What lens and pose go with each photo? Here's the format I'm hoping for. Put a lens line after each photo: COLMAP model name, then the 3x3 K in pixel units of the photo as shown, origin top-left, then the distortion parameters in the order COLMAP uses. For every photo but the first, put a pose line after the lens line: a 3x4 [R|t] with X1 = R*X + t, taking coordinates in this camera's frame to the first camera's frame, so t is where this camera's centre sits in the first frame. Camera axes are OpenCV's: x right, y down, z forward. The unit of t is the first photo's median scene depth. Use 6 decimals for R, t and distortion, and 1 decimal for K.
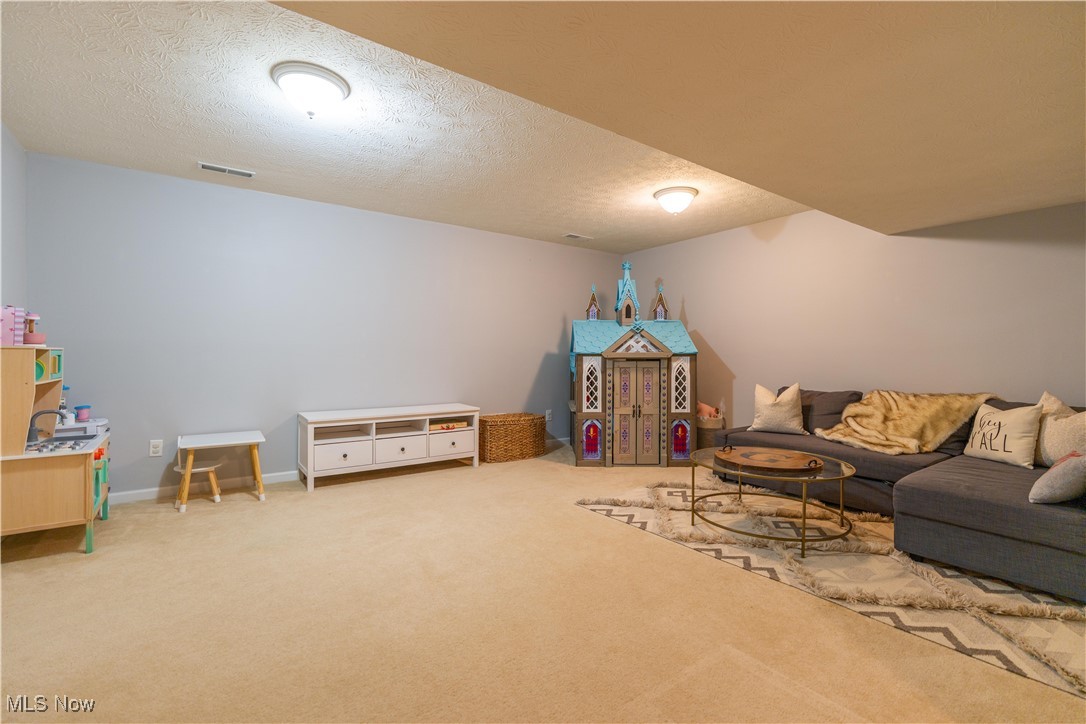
lens RADIAL K [[493.4, 0, 541.9], [0, 493.4, 356.4], [0, 0, 1]] dist [-0.001410, 0.000927]
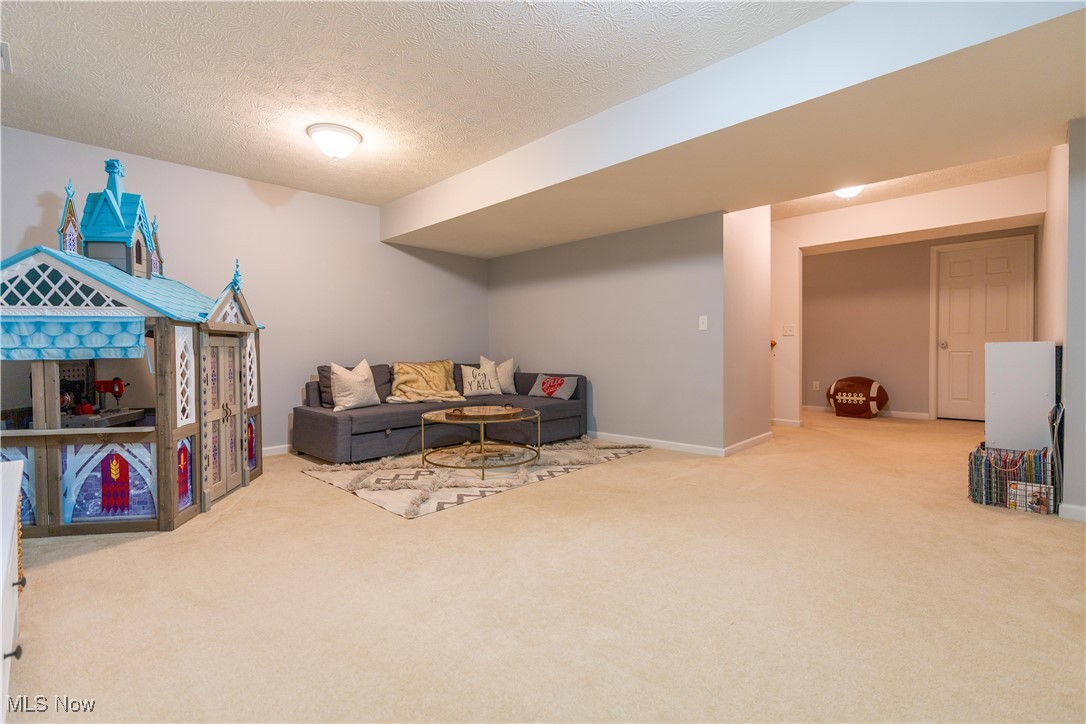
lens RADIAL K [[493.4, 0, 540.9], [0, 493.4, 360.9], [0, 0, 1]] dist [-0.001410, 0.000927]
pose [[-0.189909, -0.023126, 0.981529, -0.541383], [0.009238, 0.999636, 0.025340, 0.029437], [-0.981758, 0.013880, -0.189626, 0.718866]]
